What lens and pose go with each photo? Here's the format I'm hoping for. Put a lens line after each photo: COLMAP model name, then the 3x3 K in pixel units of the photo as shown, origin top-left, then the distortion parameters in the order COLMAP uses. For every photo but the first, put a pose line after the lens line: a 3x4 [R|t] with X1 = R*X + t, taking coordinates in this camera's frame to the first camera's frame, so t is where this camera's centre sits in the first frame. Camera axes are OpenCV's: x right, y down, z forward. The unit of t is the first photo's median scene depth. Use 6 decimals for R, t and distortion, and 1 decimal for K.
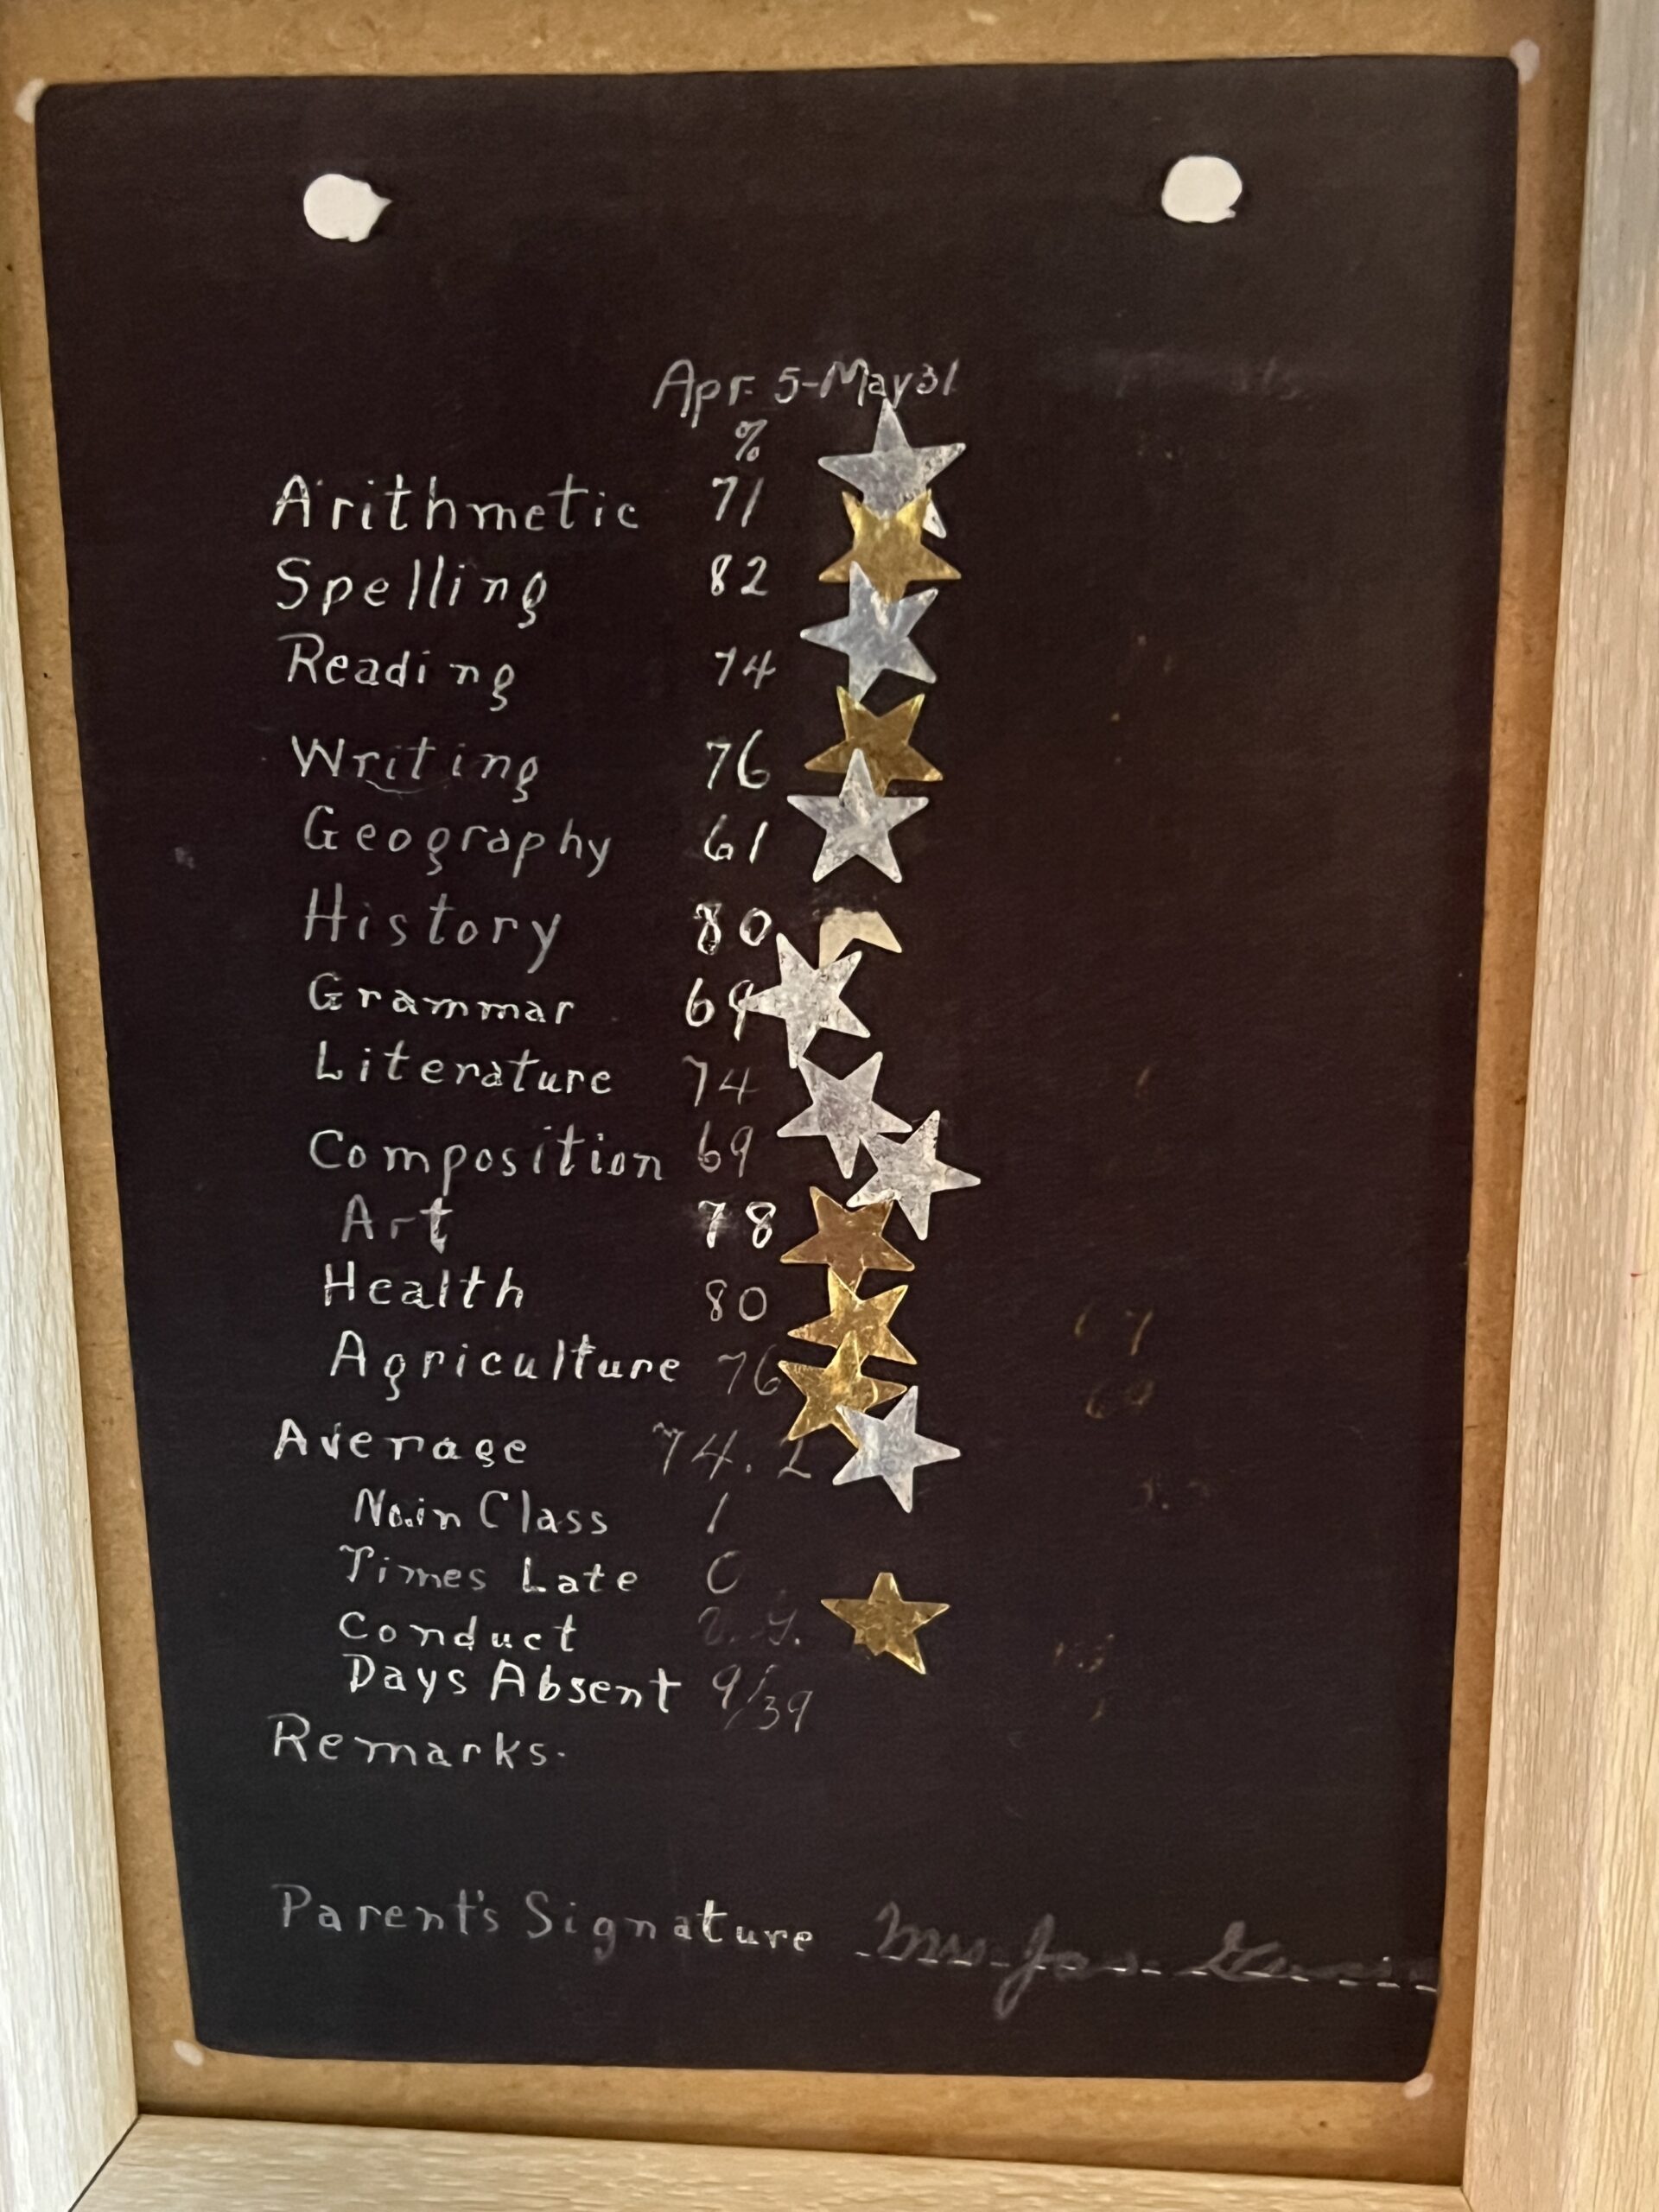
lens RADIAL K [[2871.2, 0, 826.7], [0, 2871.2, 1114.0], [0, 0, 1]] dist [0.108693, 0.000000]
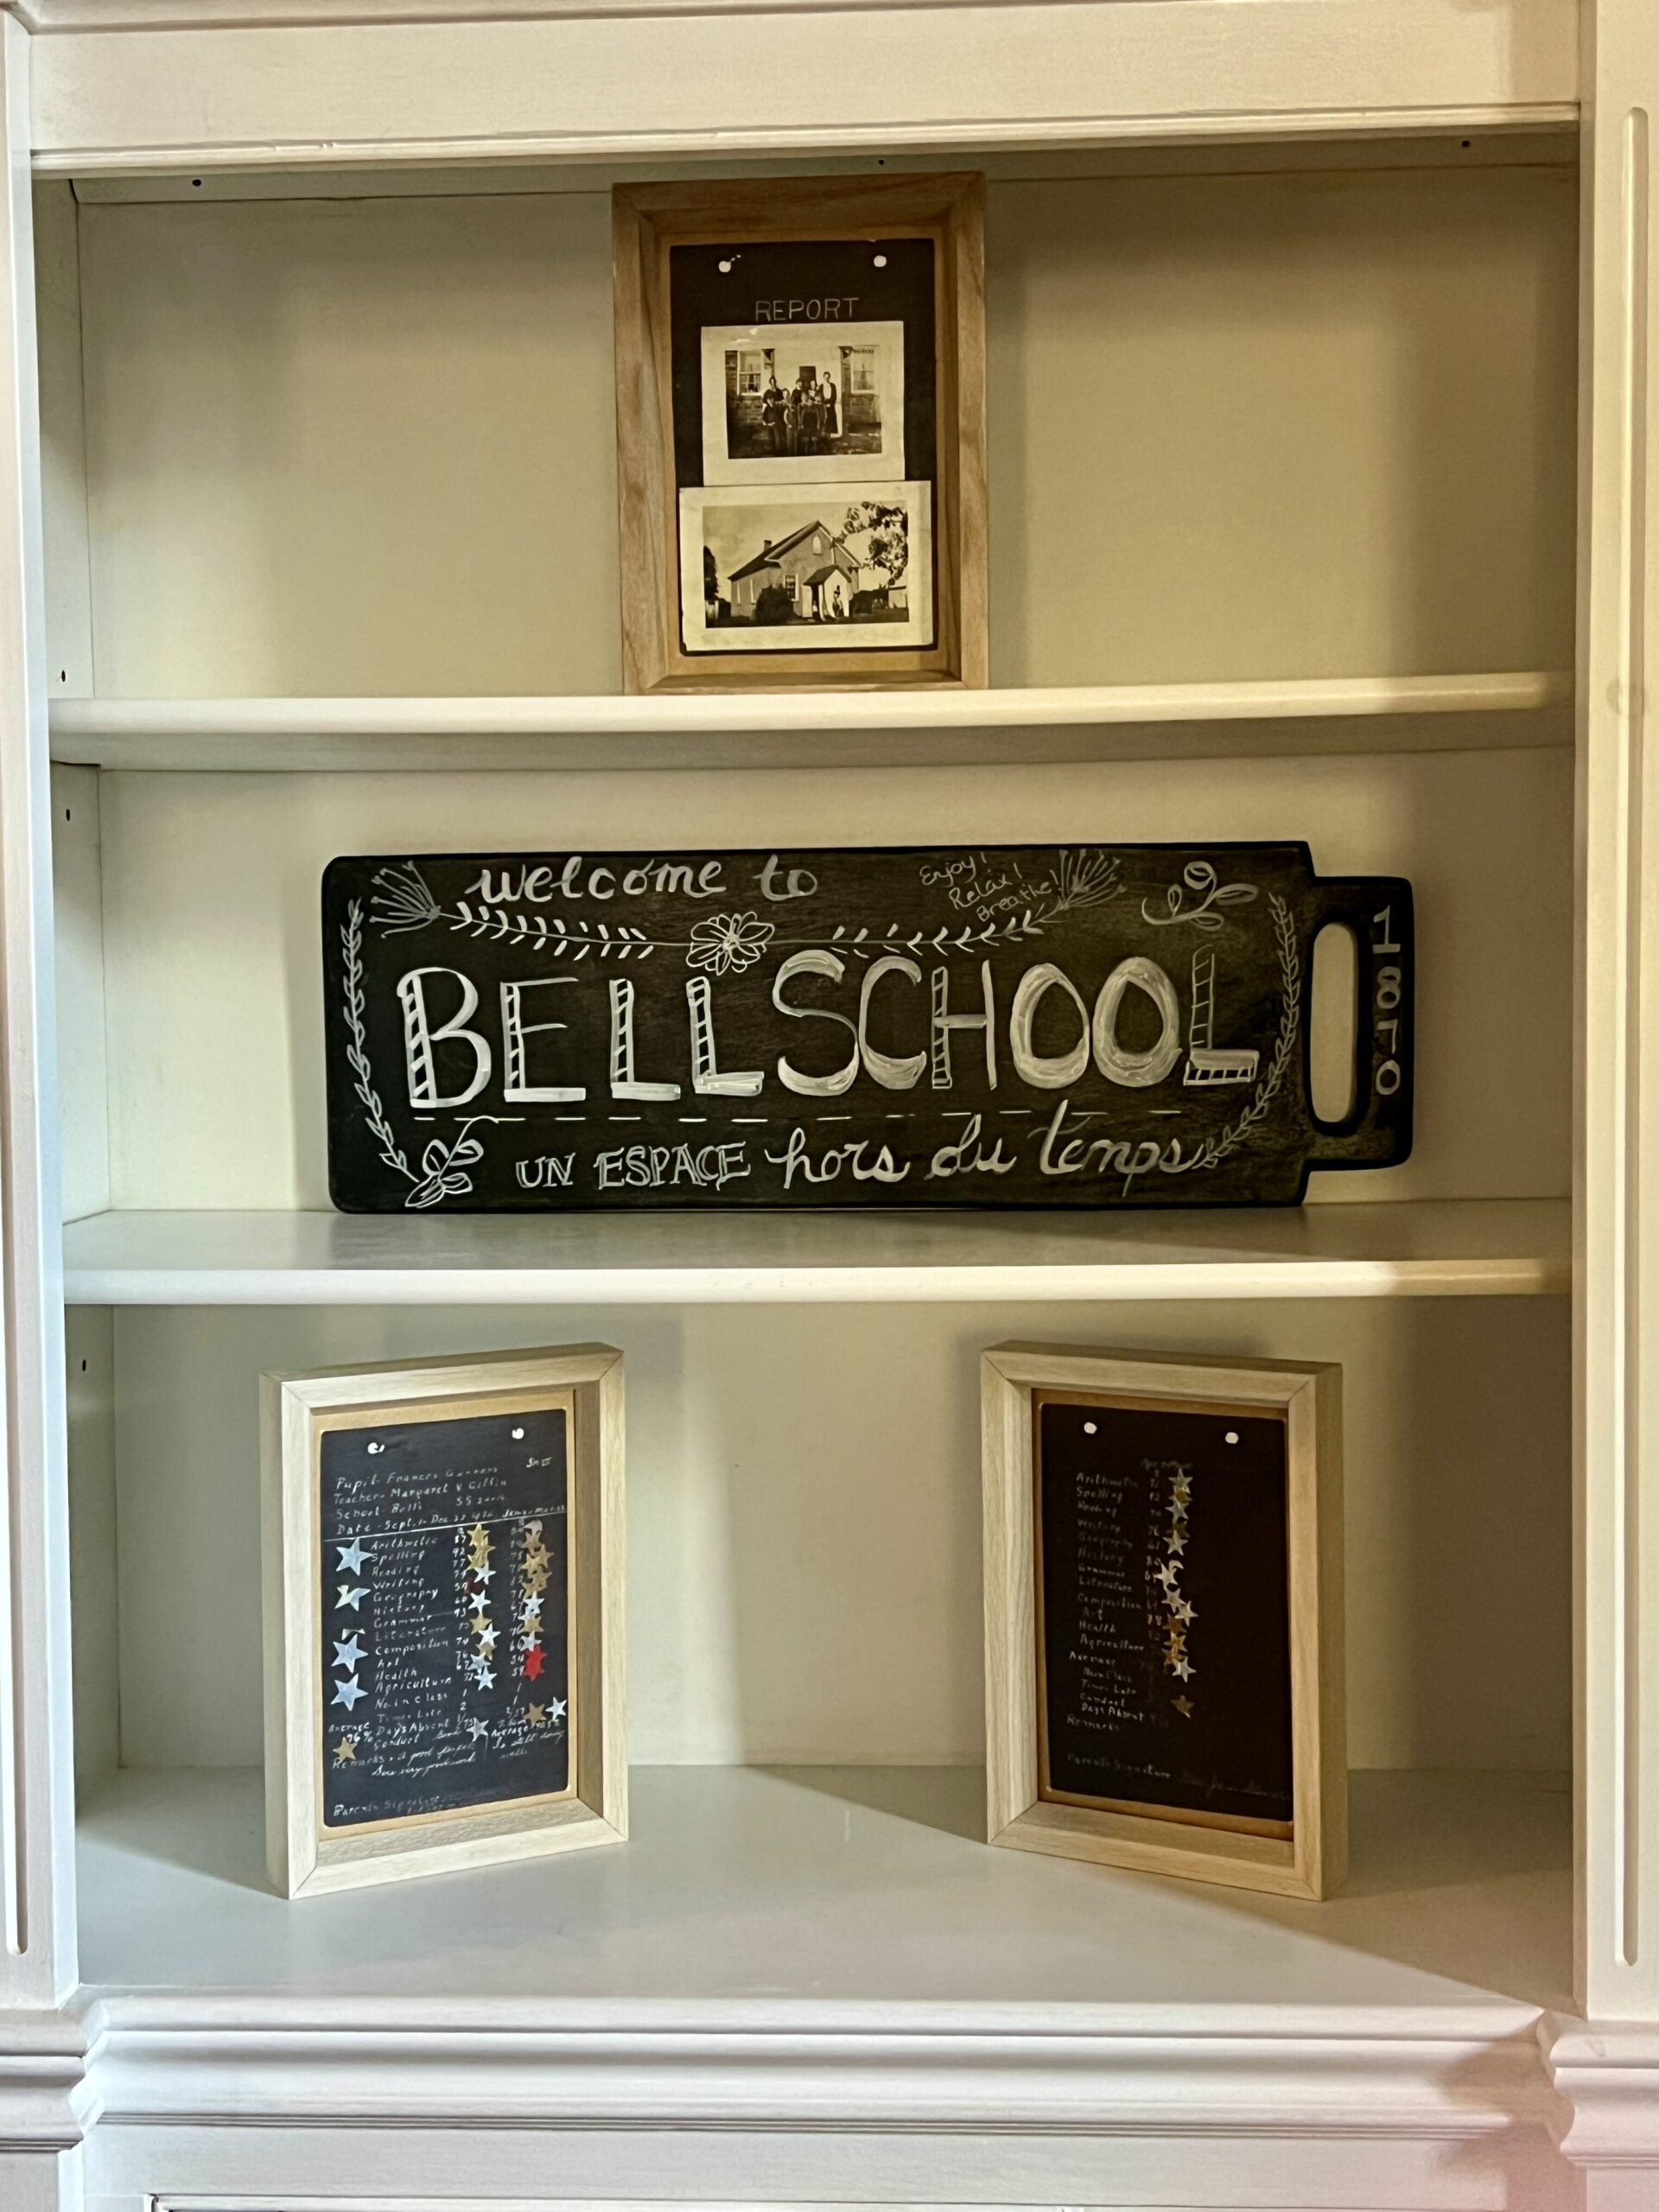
lens RADIAL K [[2871.2, 0, 869.8], [0, 2871.2, 1101.5], [0, 0, 1]] dist [0.108693, 0.000000]
pose [[0.911771, 0.021050, -0.410159, 1.607287], [-0.098602, 0.980696, -0.168857, 0.050803], [0.398687, 0.194402, 0.896246, -4.022939]]
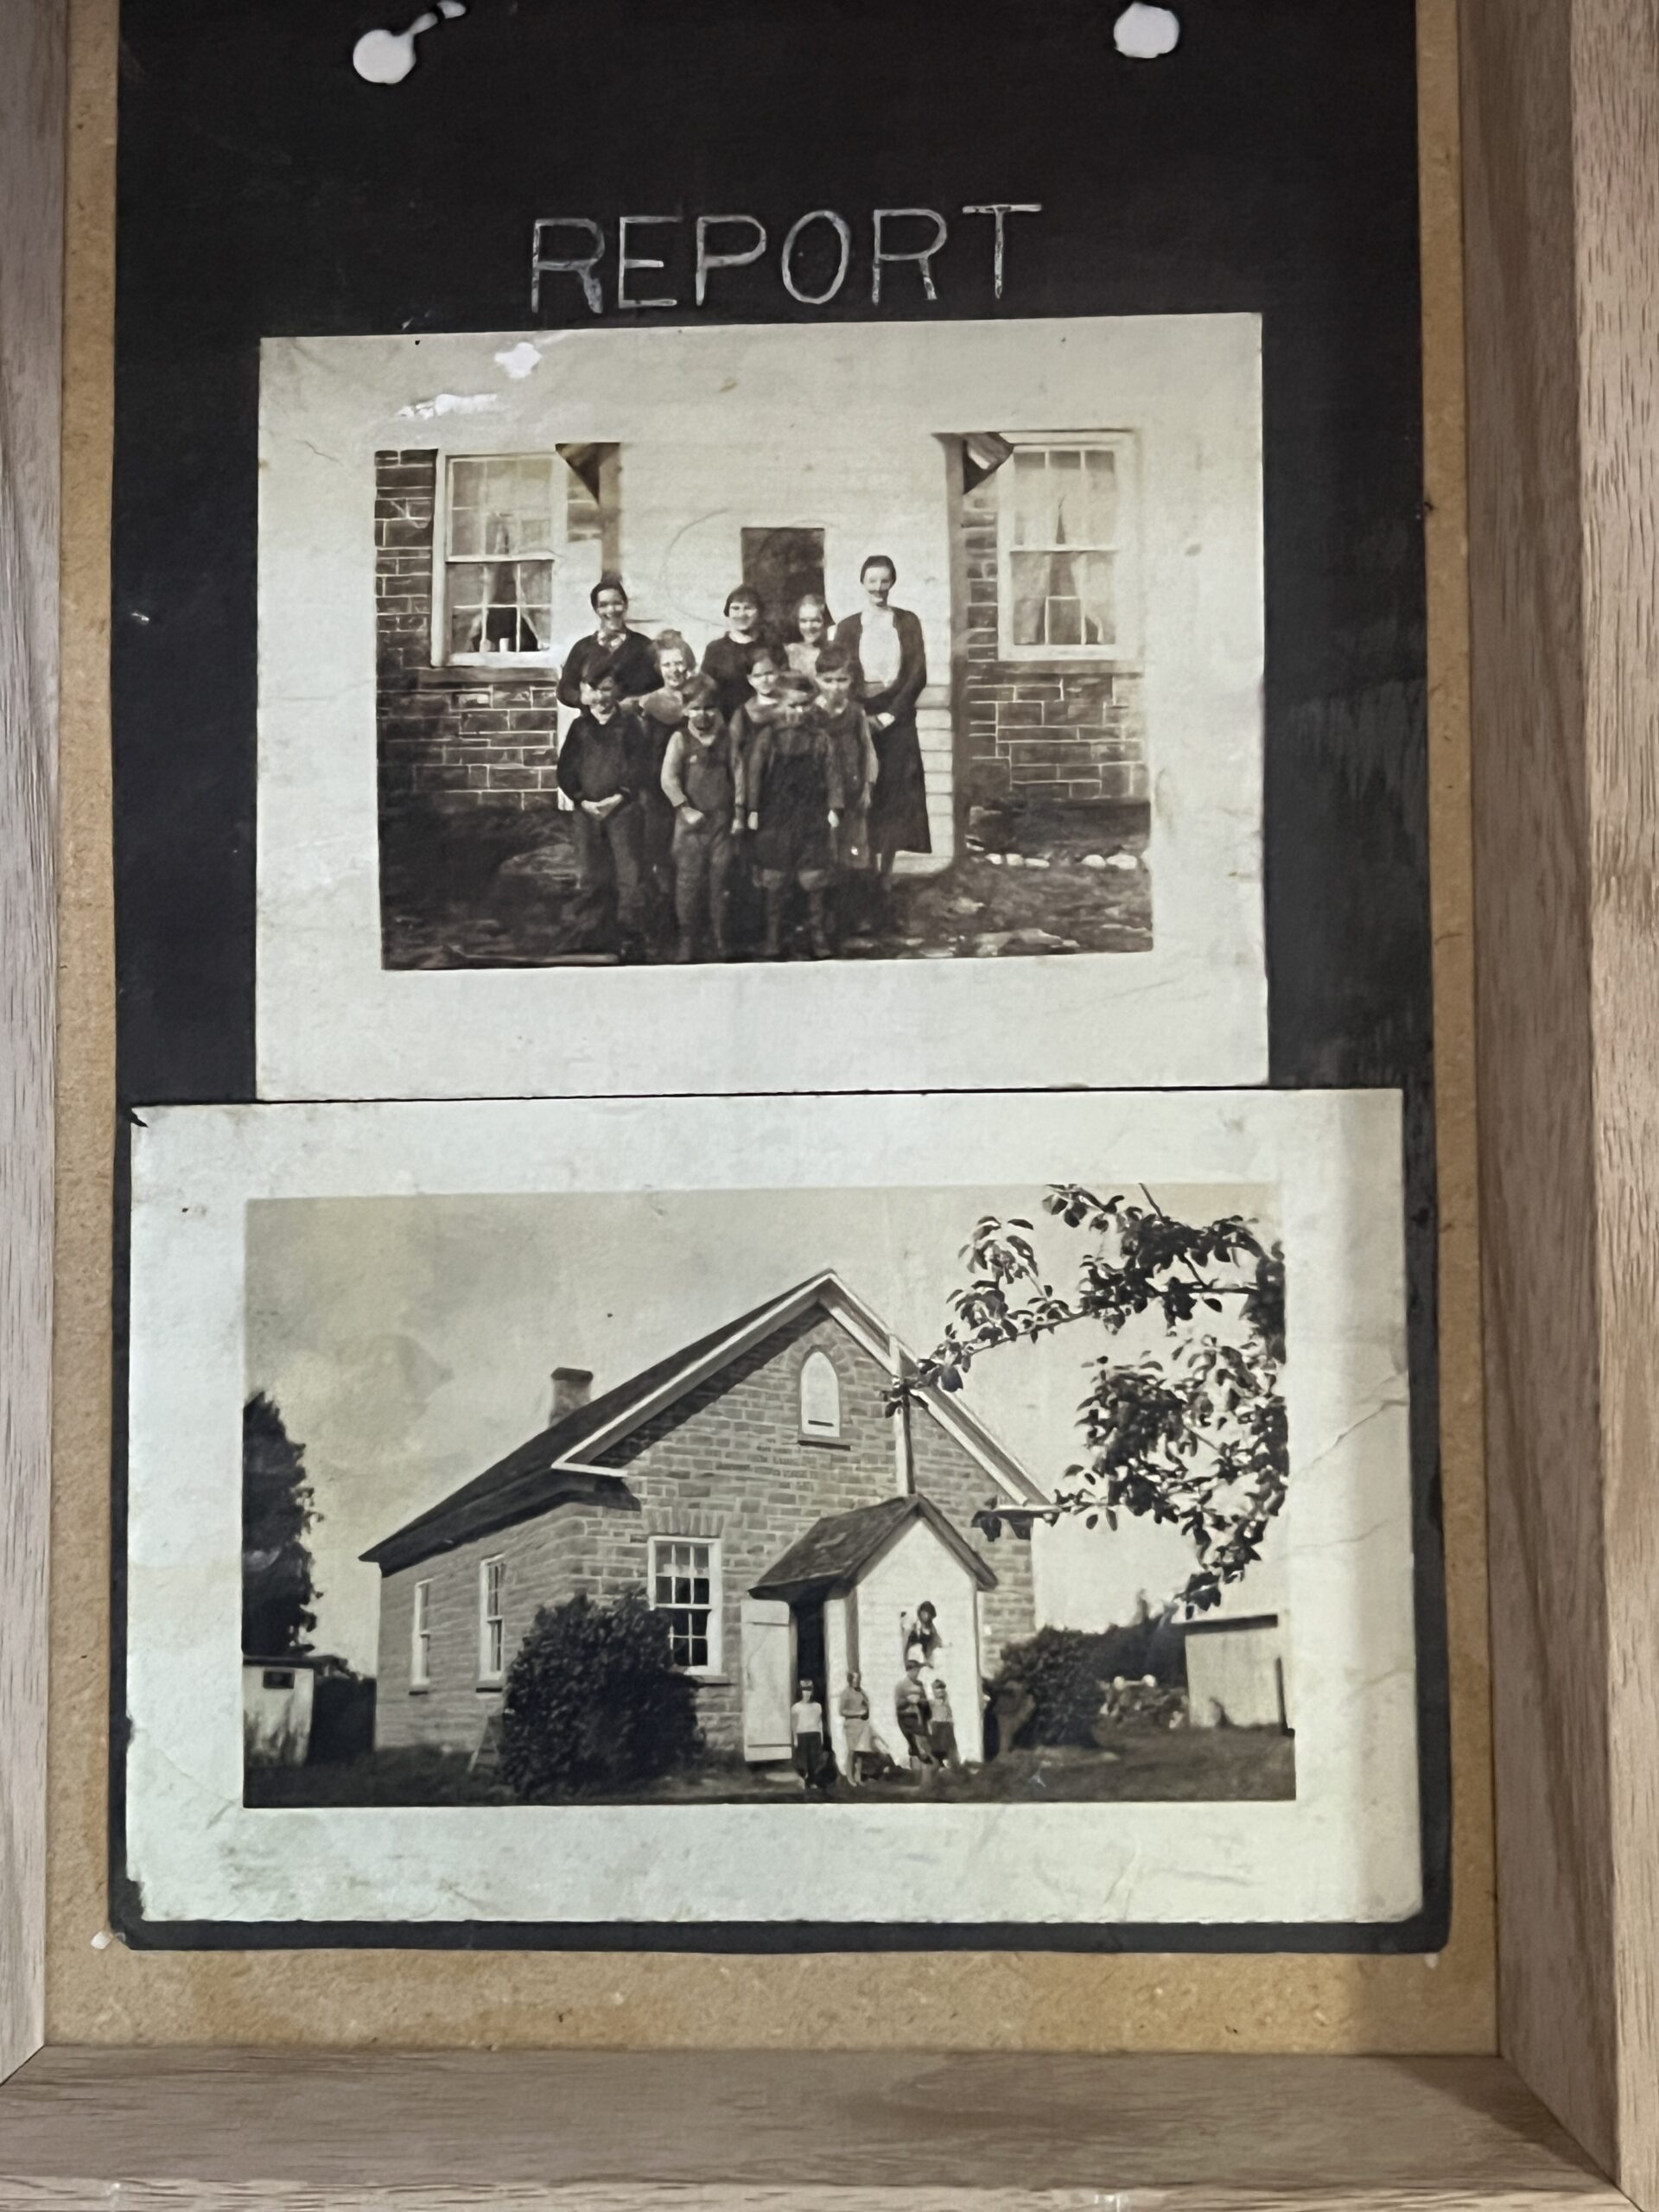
lens RADIAL K [[2871.2, 0, 838.5], [0, 2871.2, 1115.0], [0, 0, 1]] dist [0.108693, 0.000000]
pose [[0.923191, -0.032108, -0.382999, -0.189579], [-0.098514, 0.943446, -0.316553, -1.536092], [0.371502, 0.329969, 0.867817, -0.595947]]
